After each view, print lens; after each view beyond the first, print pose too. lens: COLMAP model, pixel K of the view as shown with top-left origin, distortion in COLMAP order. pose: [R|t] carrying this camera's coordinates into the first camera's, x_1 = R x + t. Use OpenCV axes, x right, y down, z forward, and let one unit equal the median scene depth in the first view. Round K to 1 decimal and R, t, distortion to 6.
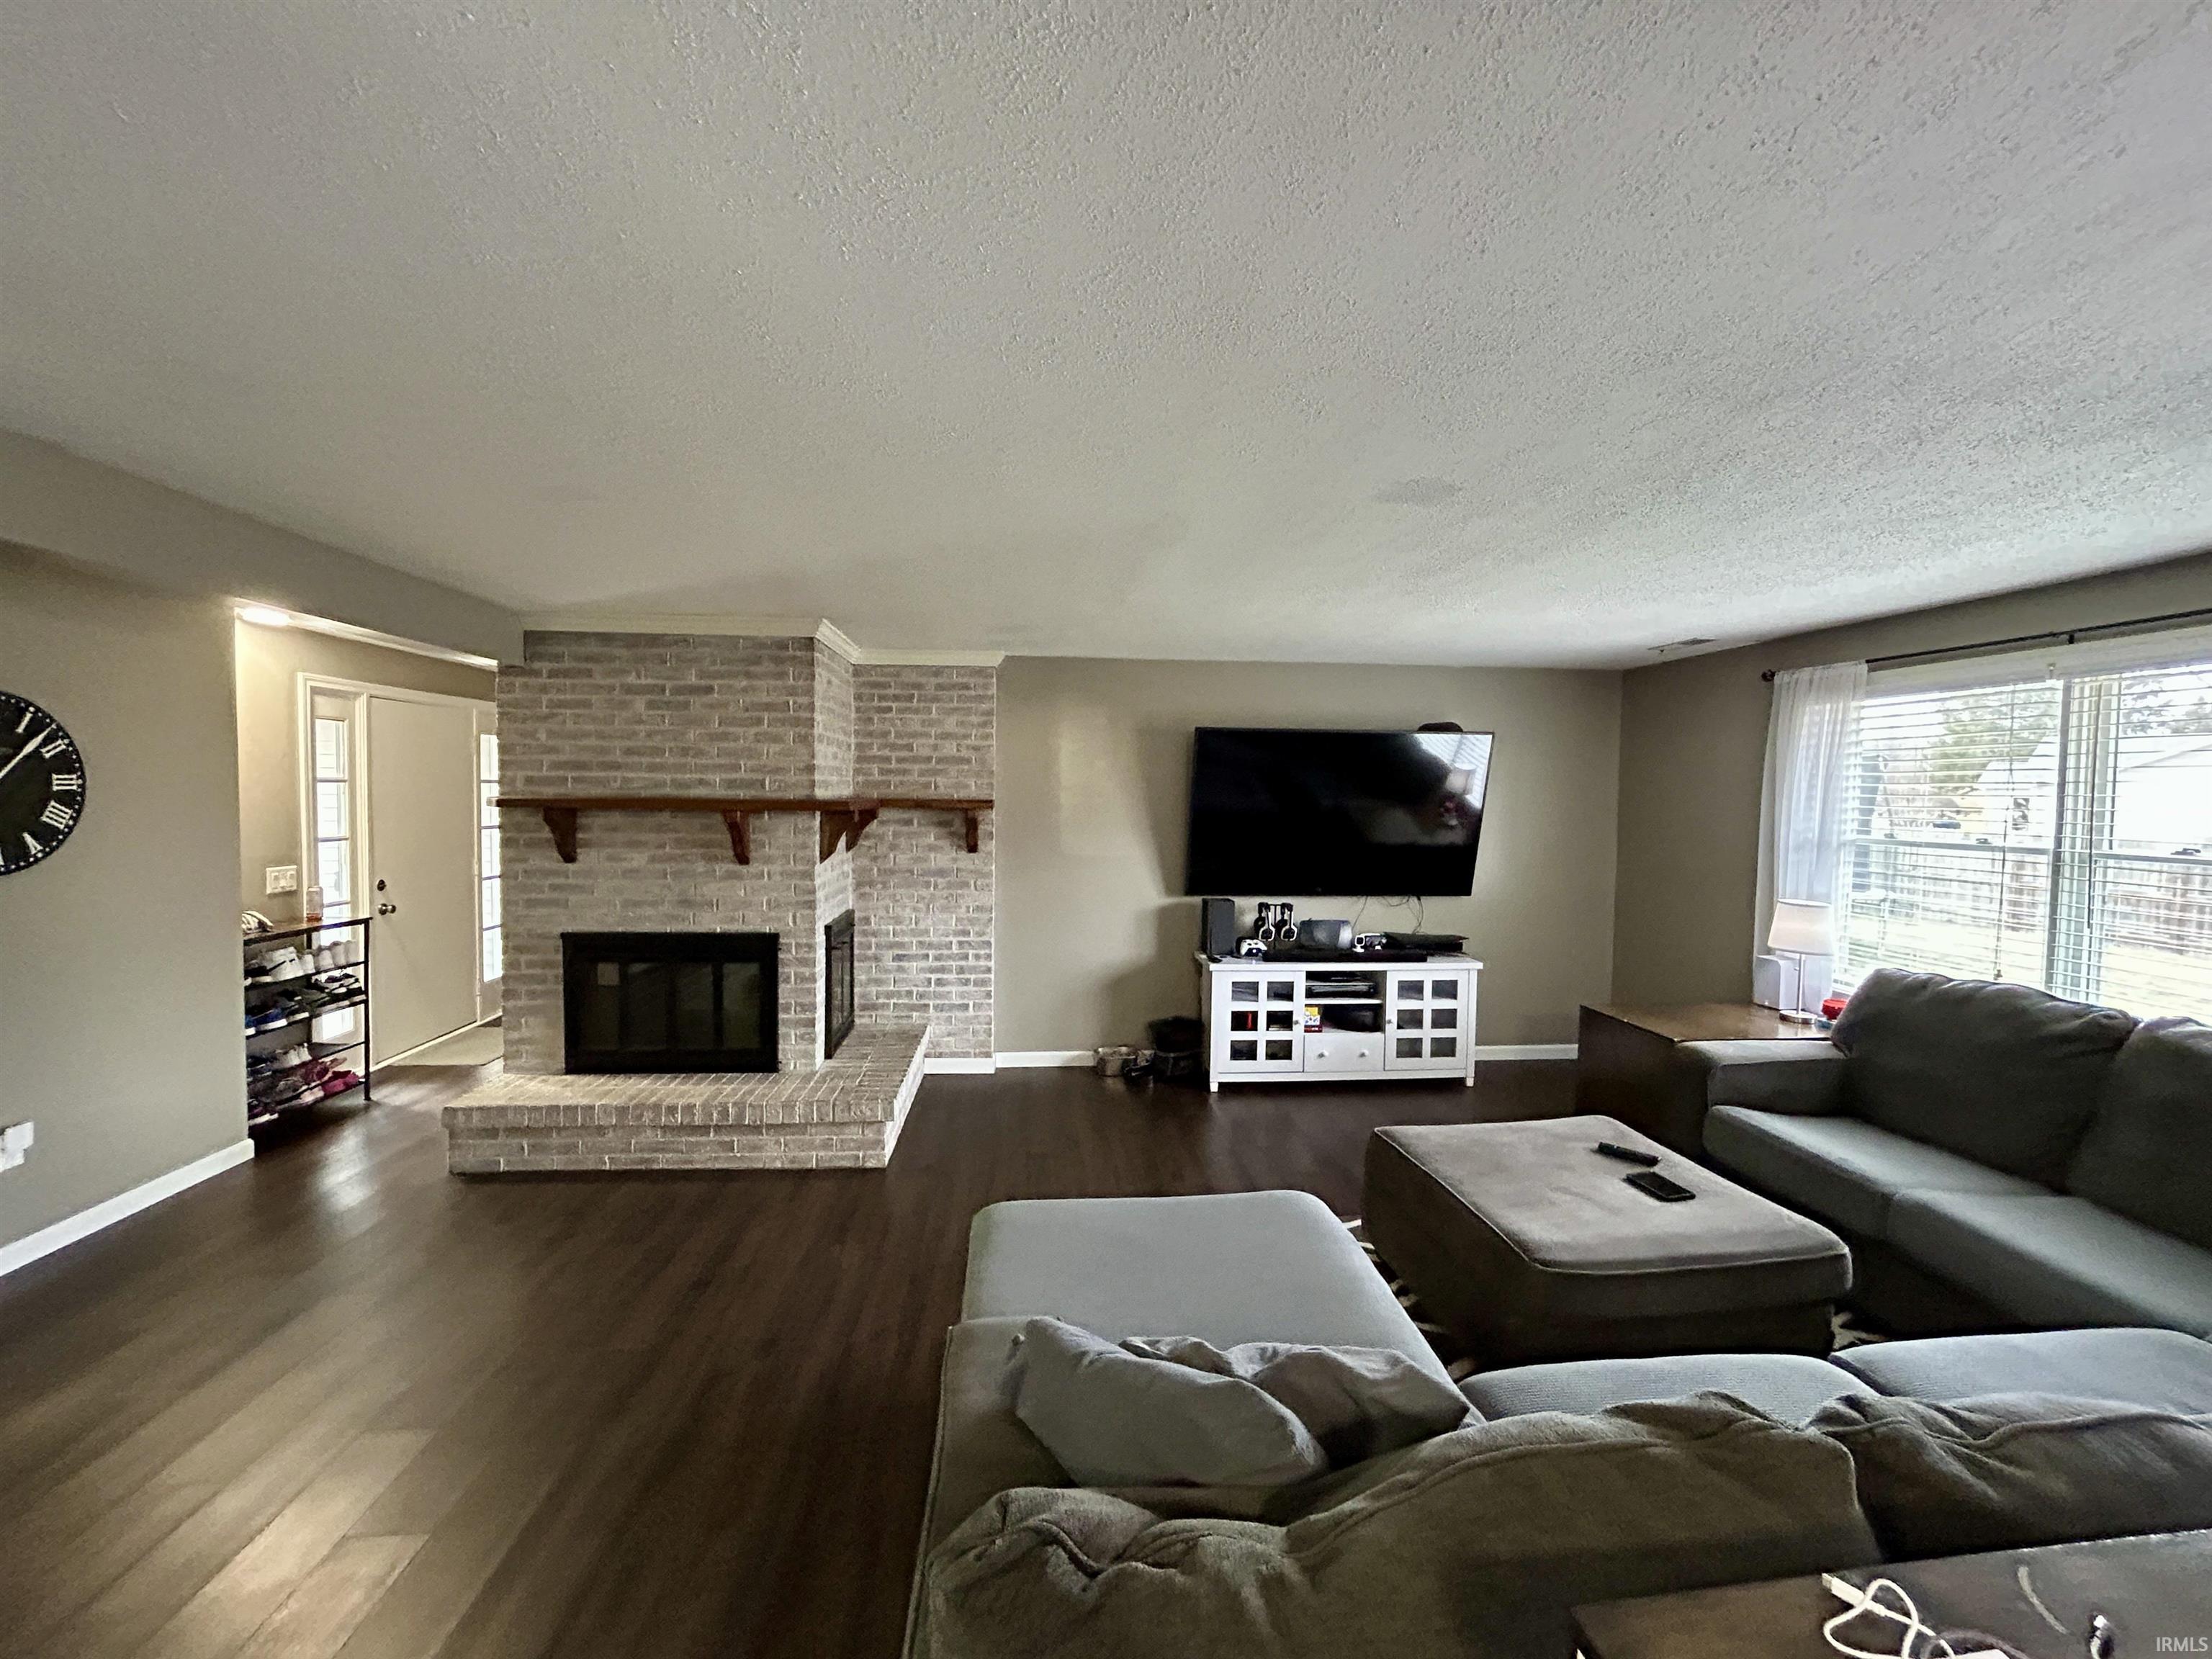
lens RADIAL K [[900.2, 0, 1097.4], [0, 900.2, 823.8], [0, 0, 1]] dist [-0.003975, -0.000227]
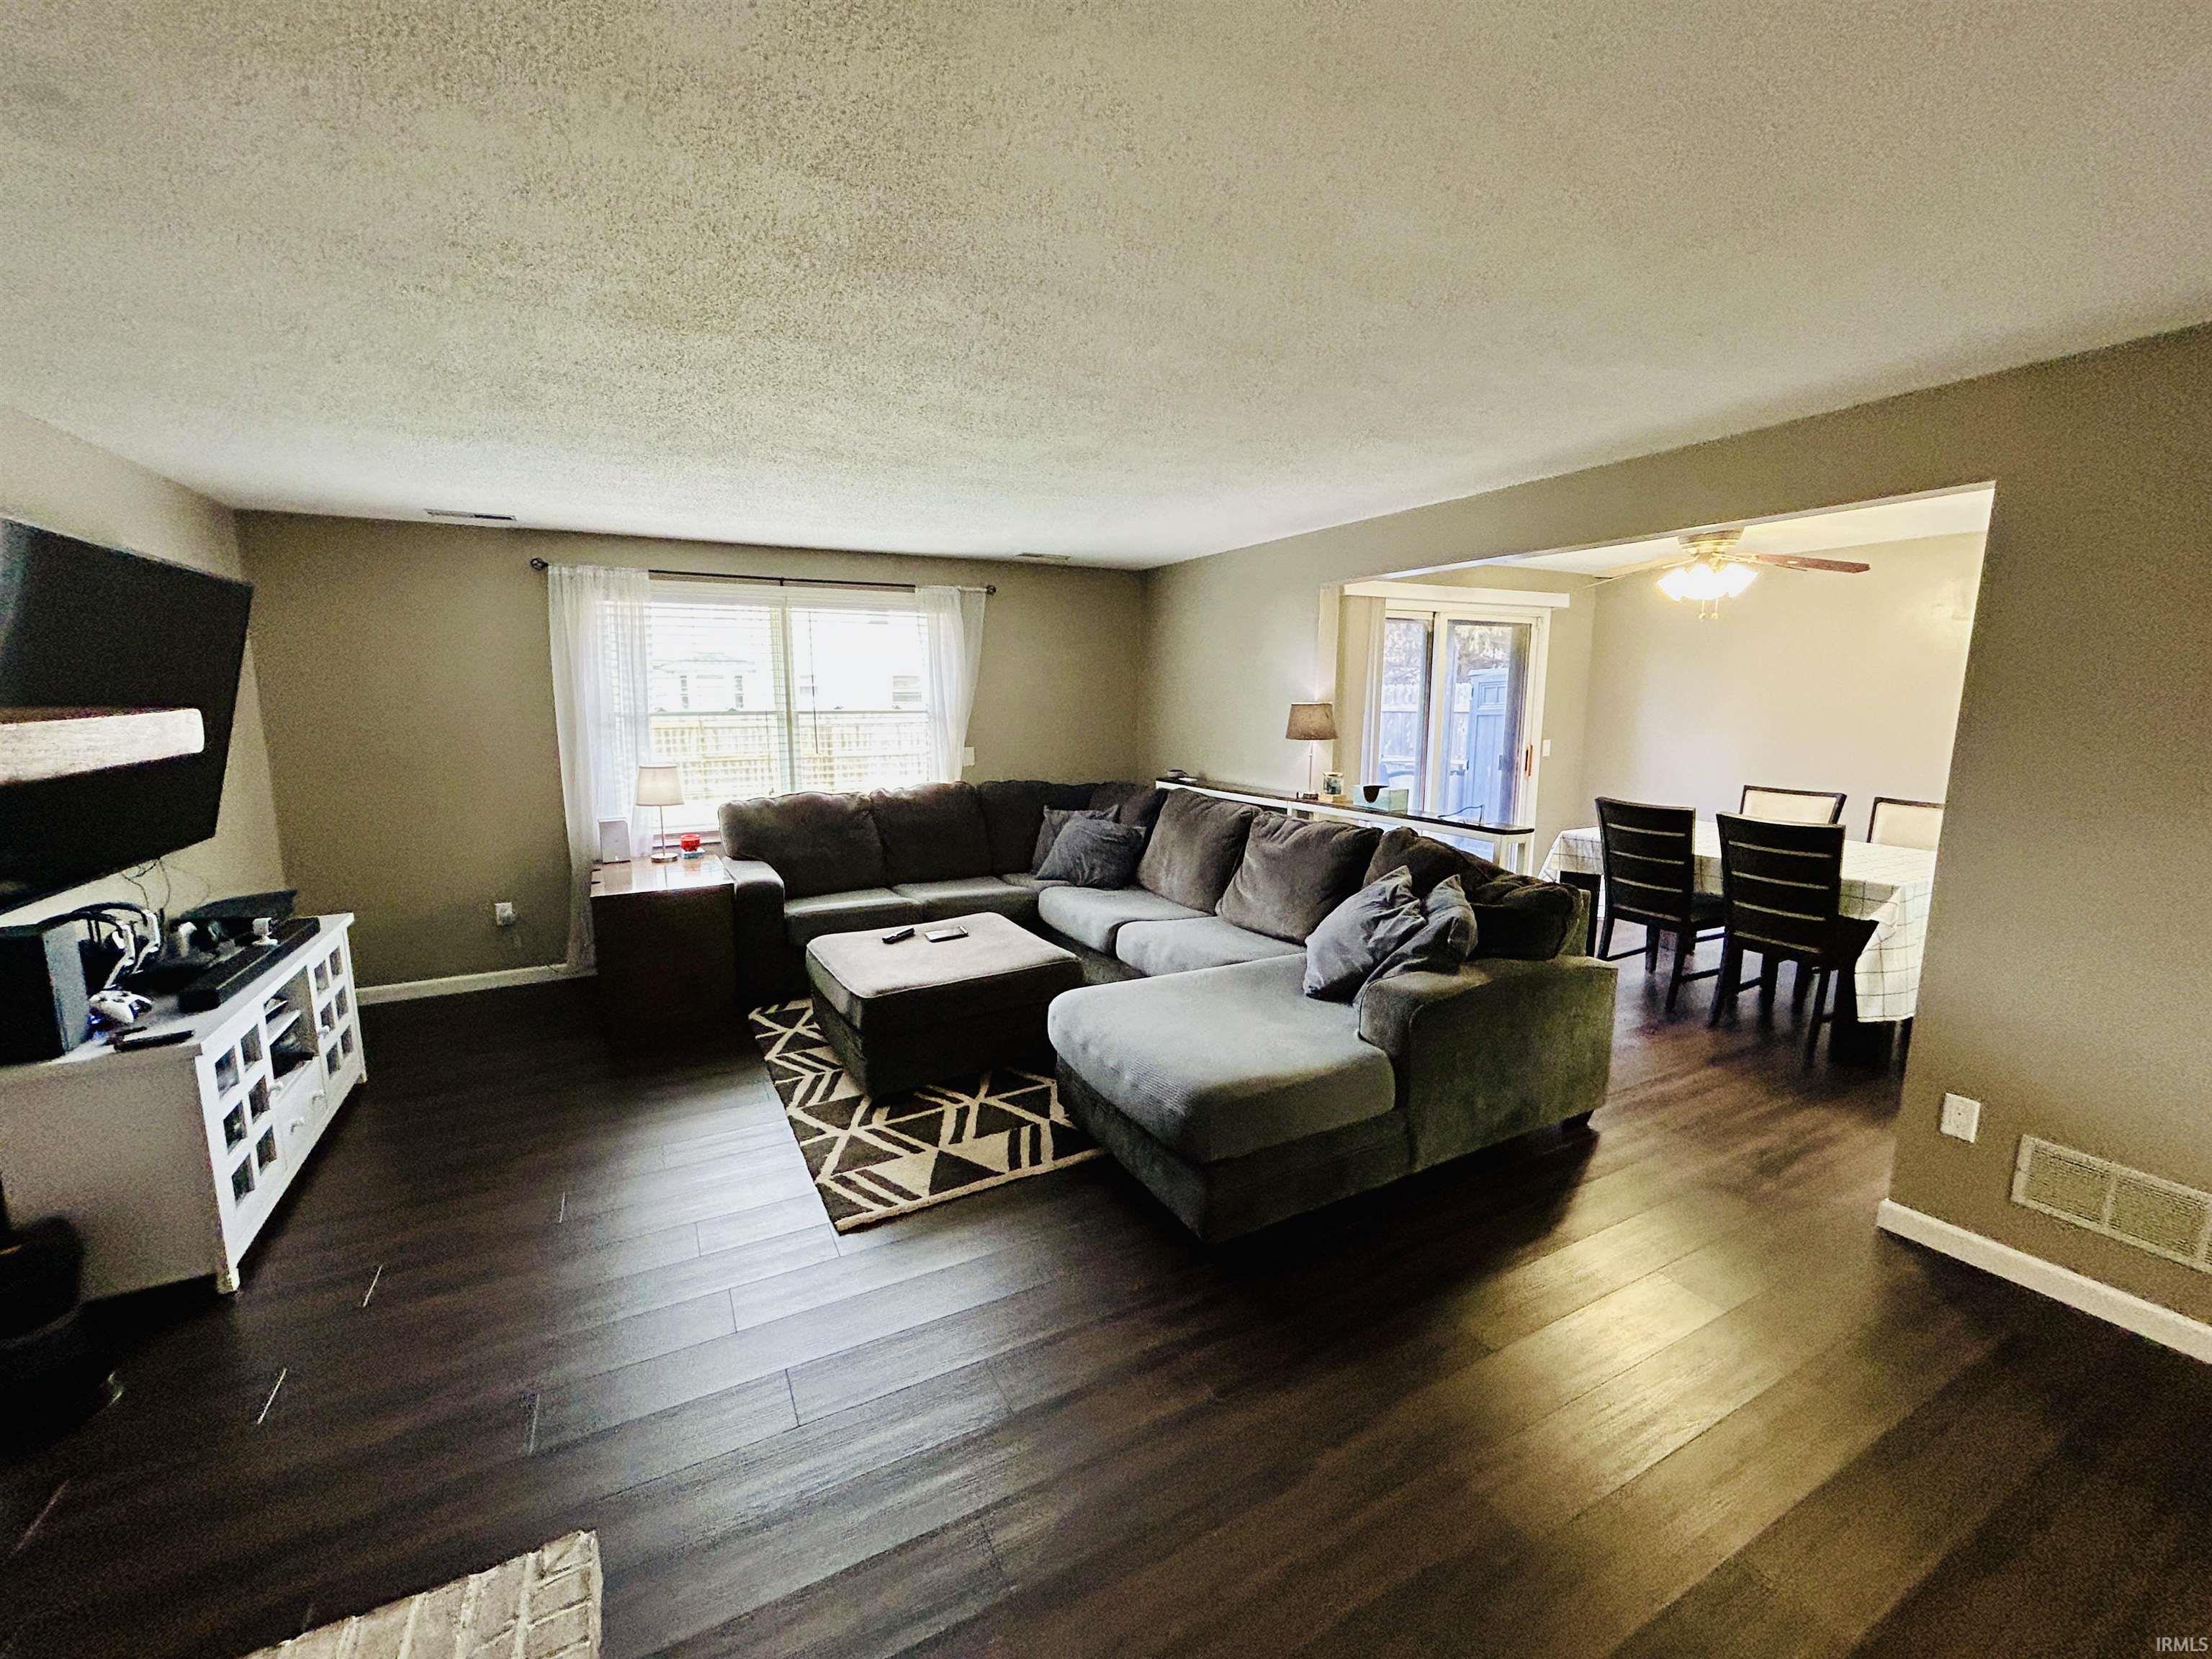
lens RADIAL K [[895.3, 0, 1104.8], [0, 895.3, 827.7], [0, 0, 1]] dist [-0.000512, -0.000018]
pose [[-0.392726, -0.152760, 0.906880, -0.546031], [0.030858, 0.983364, 0.179006, -0.028417], [-0.919138, 0.098285, -0.381479, 0.848452]]
